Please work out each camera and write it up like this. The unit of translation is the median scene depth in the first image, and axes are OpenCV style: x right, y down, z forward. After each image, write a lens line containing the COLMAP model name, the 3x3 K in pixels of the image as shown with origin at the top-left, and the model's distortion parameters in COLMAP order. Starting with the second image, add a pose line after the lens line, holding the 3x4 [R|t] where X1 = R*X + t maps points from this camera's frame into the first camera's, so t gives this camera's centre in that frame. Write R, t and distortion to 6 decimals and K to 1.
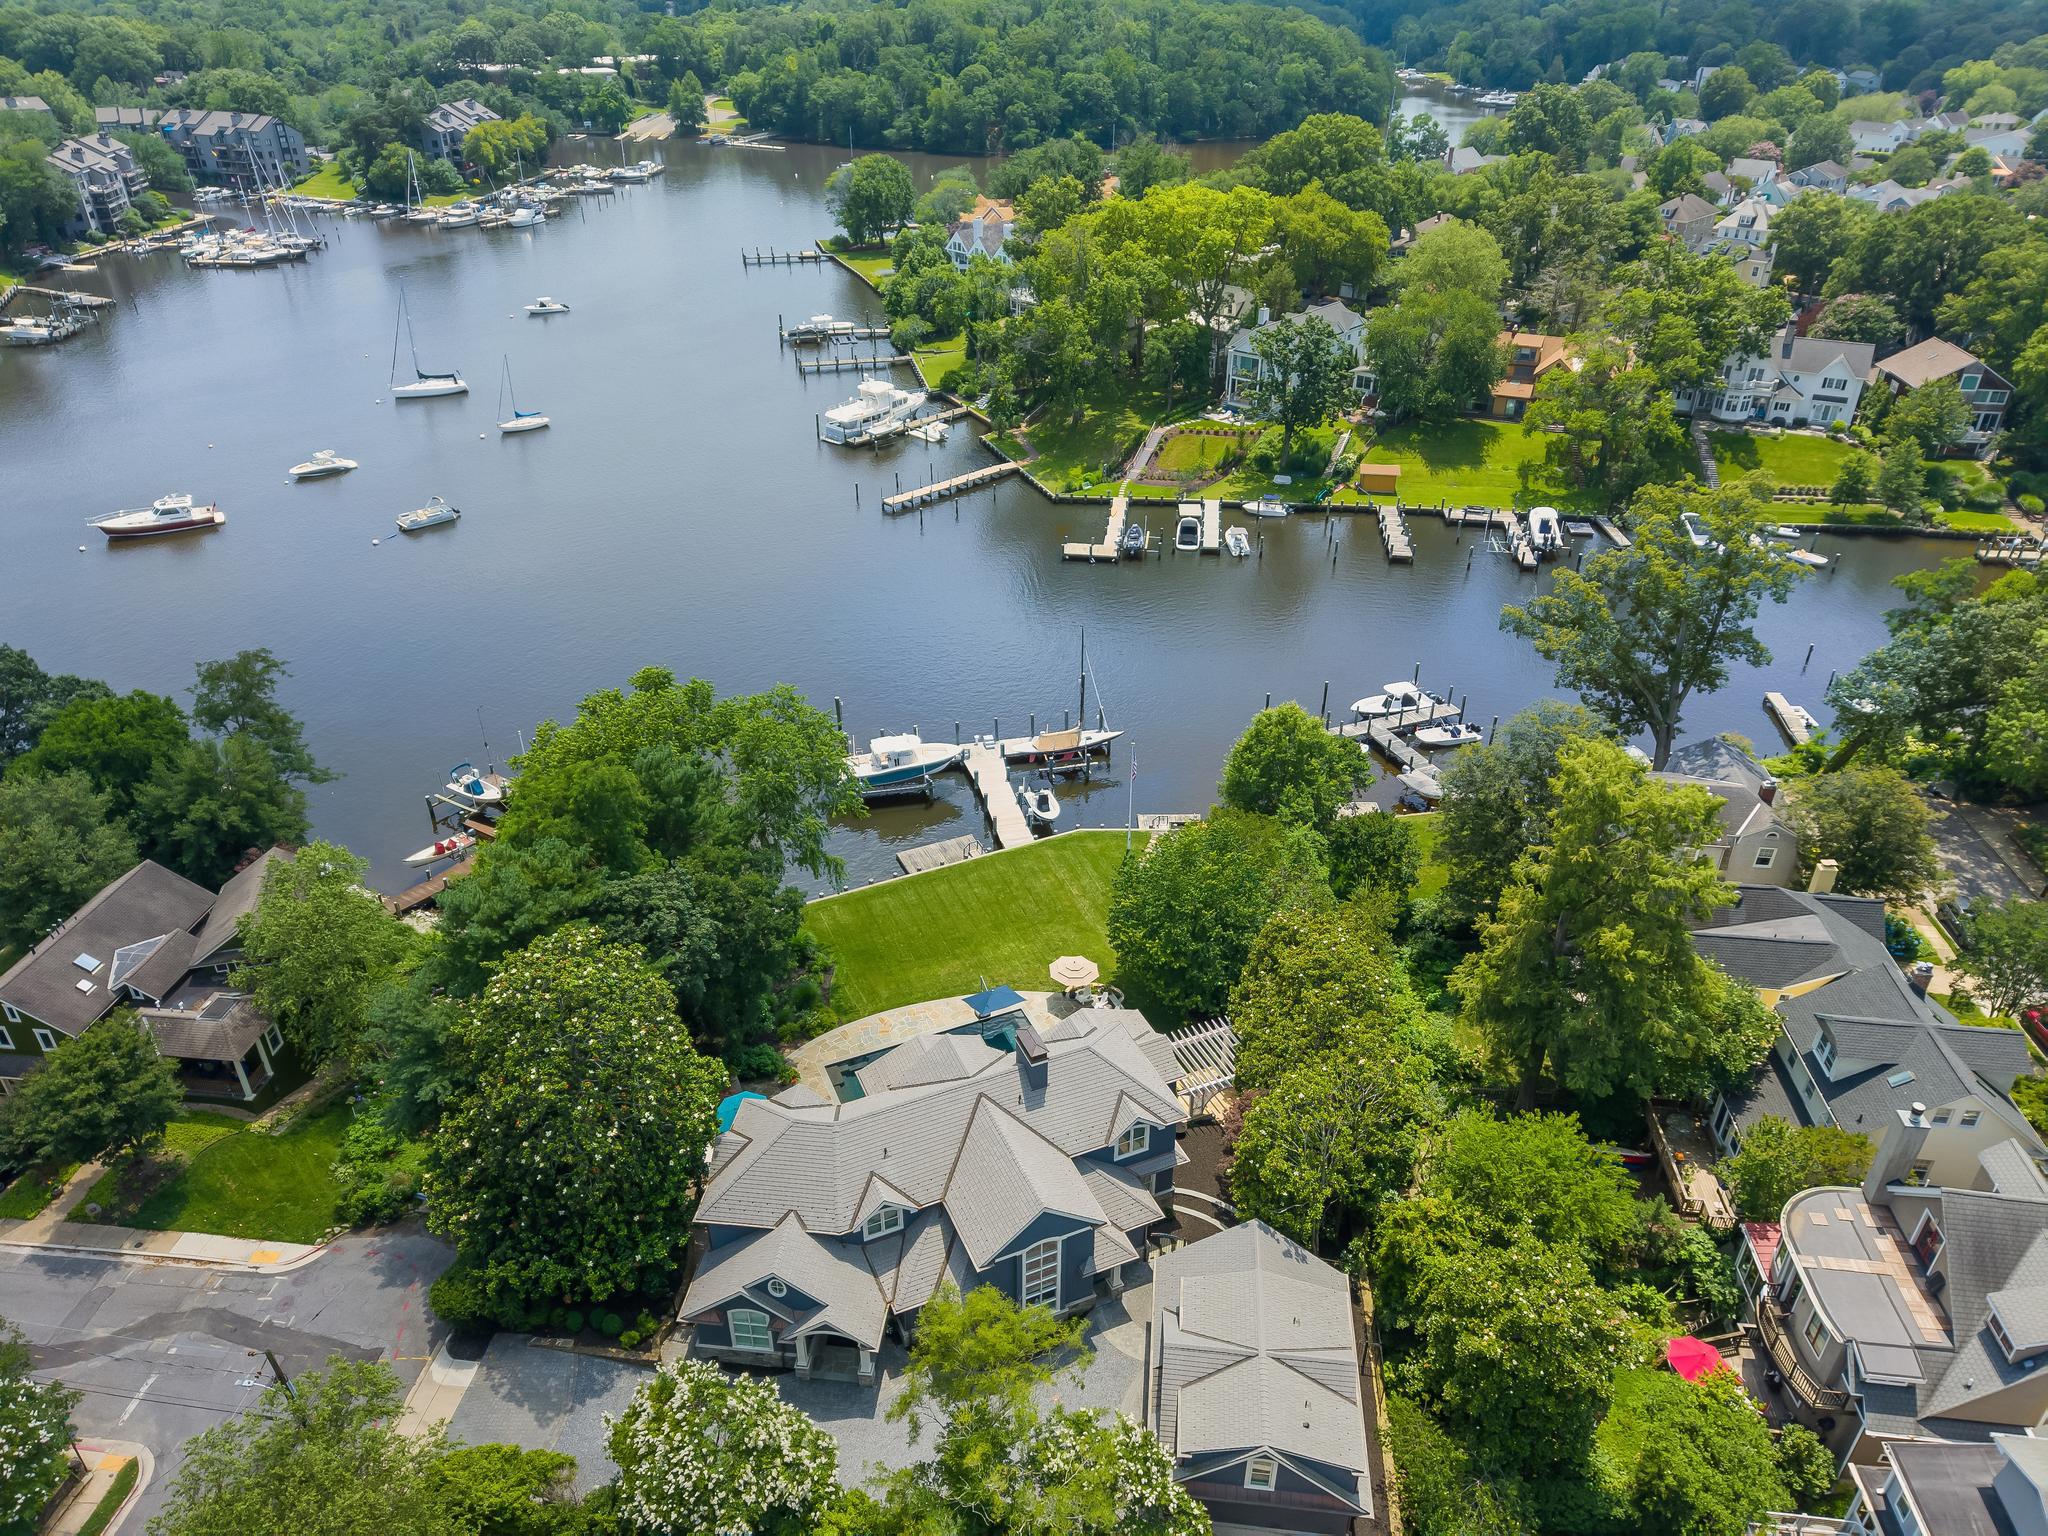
lens RADIAL K [[1386.7, 0, 1024.0], [0, 1386.7, 768.0], [0, 0, 1]] dist [-0.020422, -0.000369]
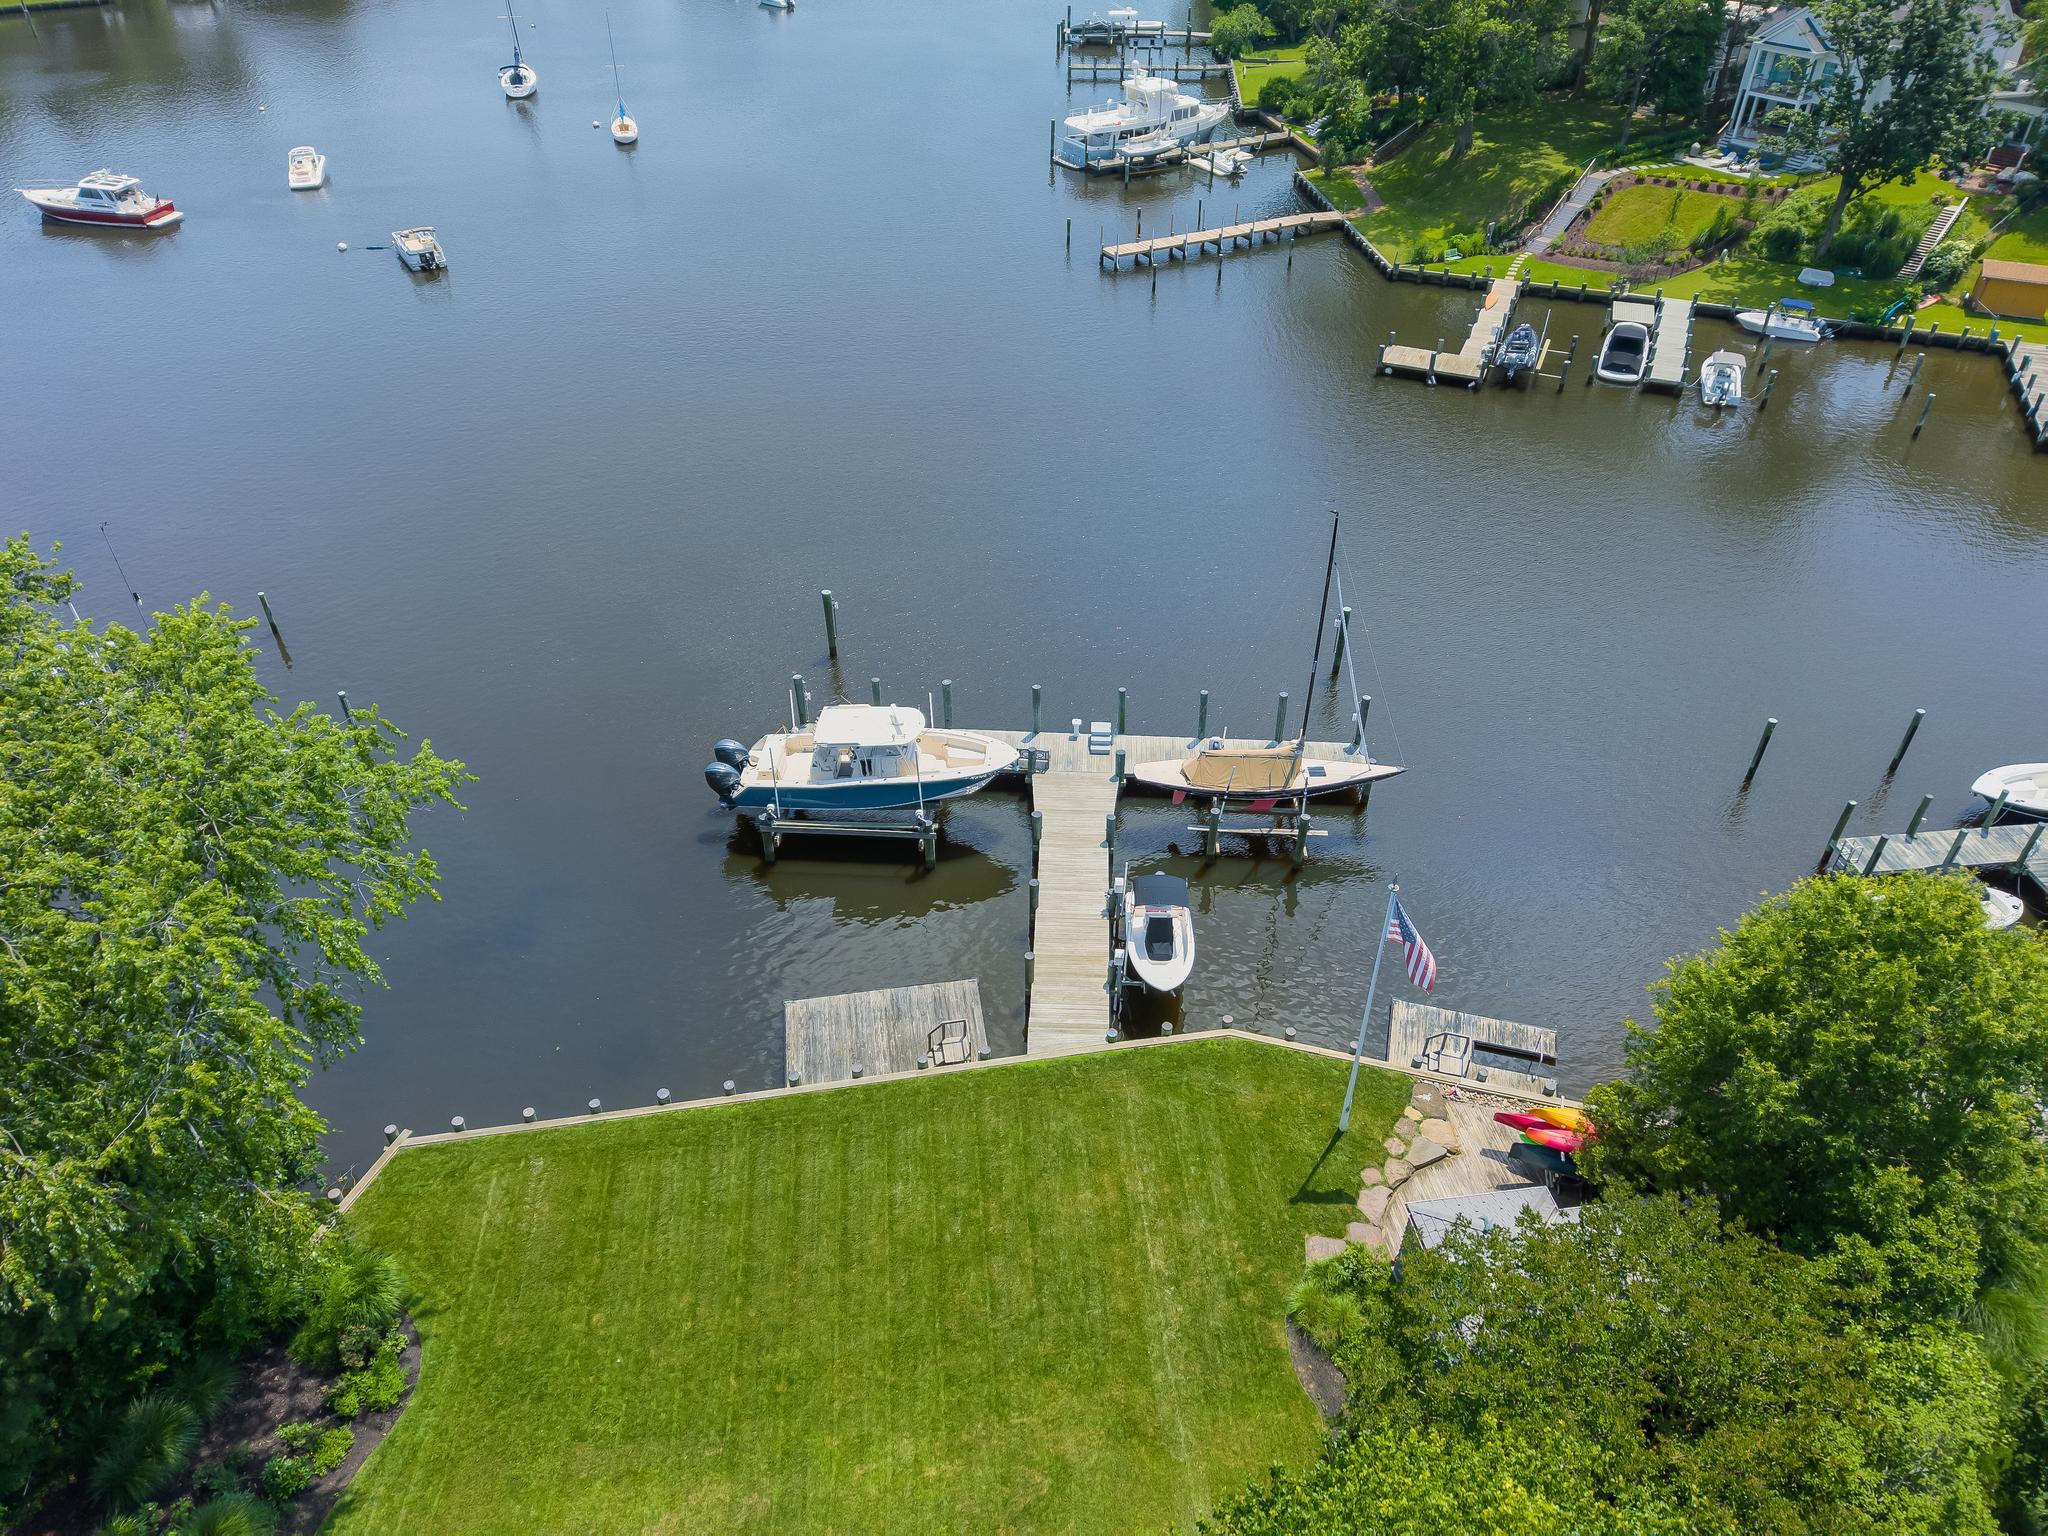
lens RADIAL K [[1386.7, 0, 1024.0], [0, 1386.7, 768.0], [0, 0, 1]] dist [-0.020422, -0.000369]
pose [[0.961471, 0.166630, -0.218652, 0.035205], [-0.139766, 0.981190, 0.133156, -0.045134], [0.236727, -0.097466, 0.966675, 0.378614]]
